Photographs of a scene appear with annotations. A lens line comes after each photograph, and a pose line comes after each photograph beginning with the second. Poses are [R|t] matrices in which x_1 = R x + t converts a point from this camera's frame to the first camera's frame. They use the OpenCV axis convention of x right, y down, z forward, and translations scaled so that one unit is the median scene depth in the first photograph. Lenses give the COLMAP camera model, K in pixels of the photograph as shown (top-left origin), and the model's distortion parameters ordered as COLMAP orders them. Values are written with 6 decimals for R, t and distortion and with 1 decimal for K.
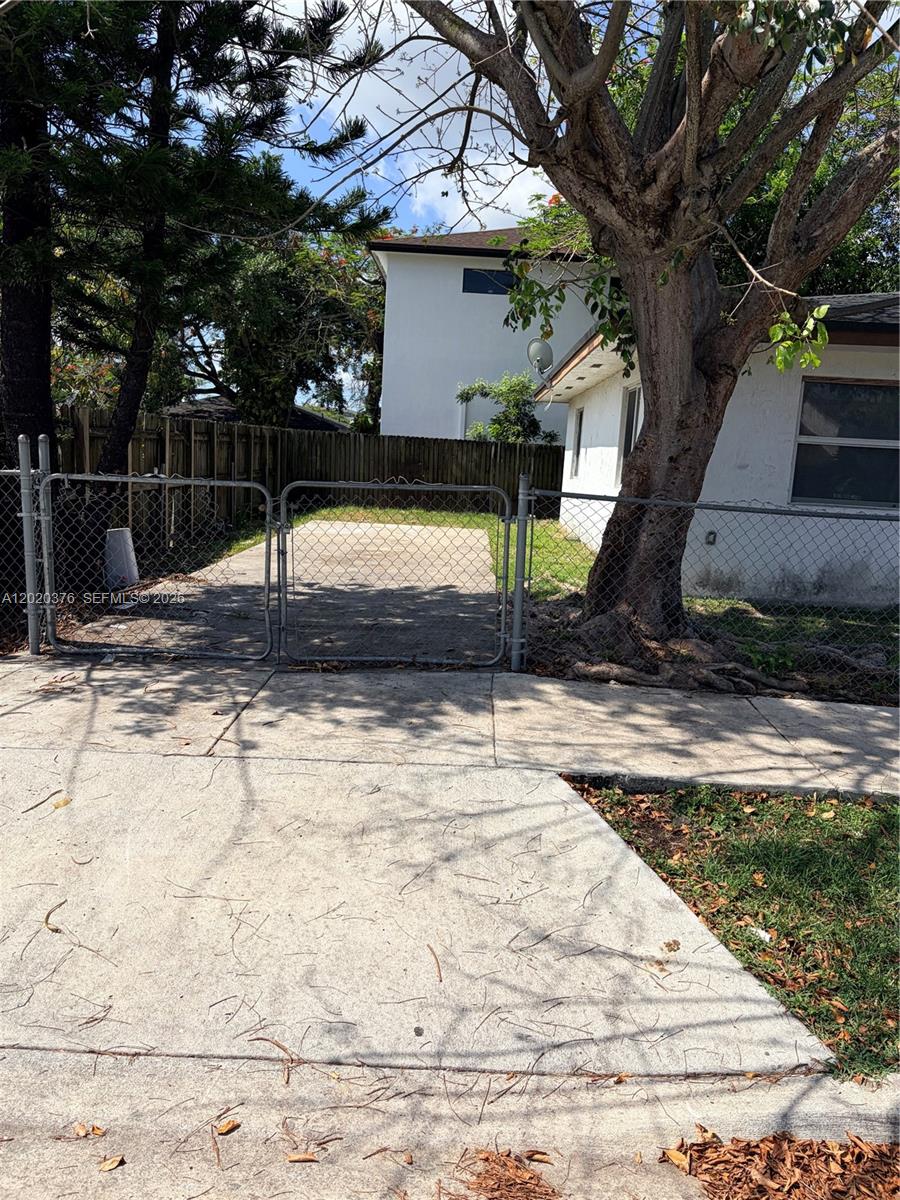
lens RADIAL K [[914.7, 0, 458.6], [0, 914.7, 600.2], [0, 0, 1]] dist [0.038231, -0.032596]
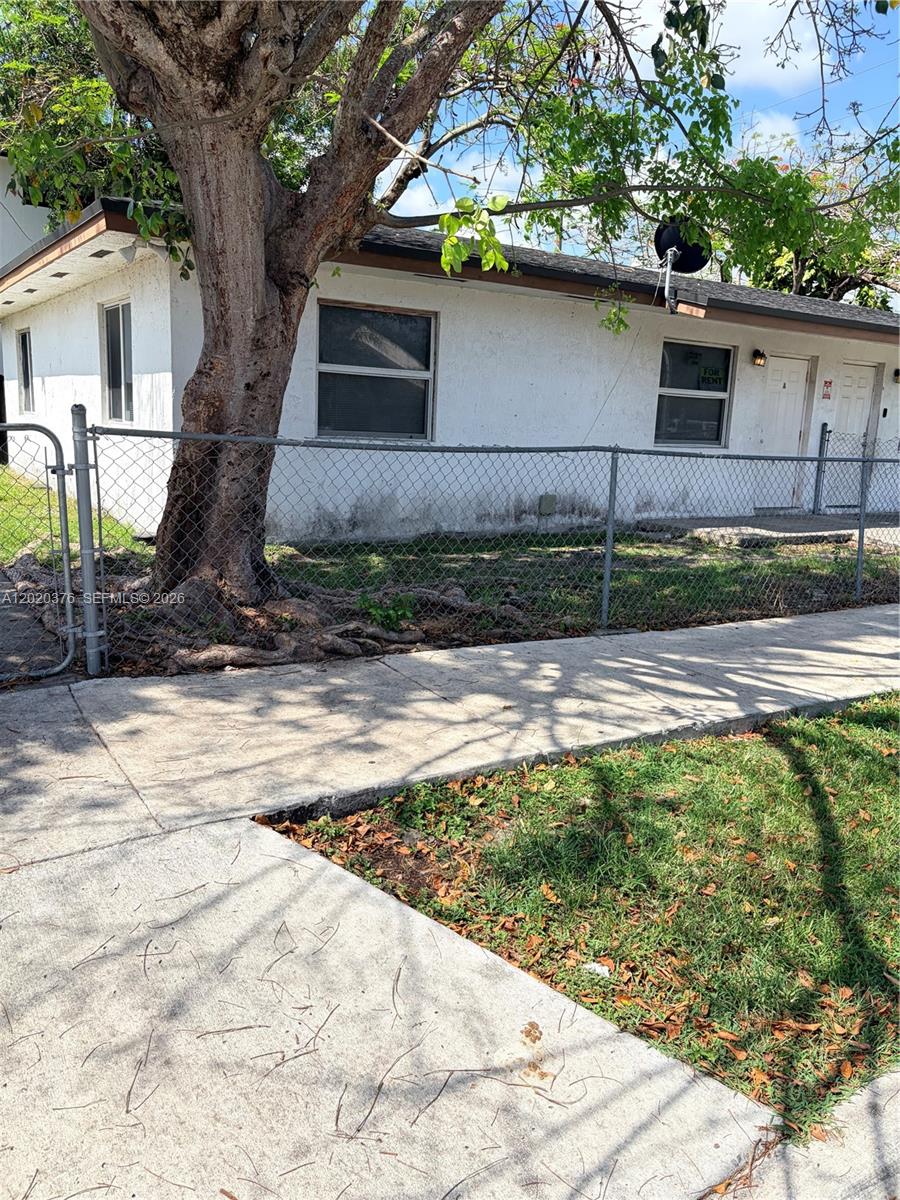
lens RADIAL K [[914.7, 0, 445.1], [0, 914.7, 598.2], [0, 0, 1]] dist [0.038231, -0.032596]
pose [[0.827746, -0.130727, 0.545663, -0.118365], [0.093470, 0.991018, 0.095633, -0.034128], [-0.553264, -0.028157, 0.832530, 0.260050]]
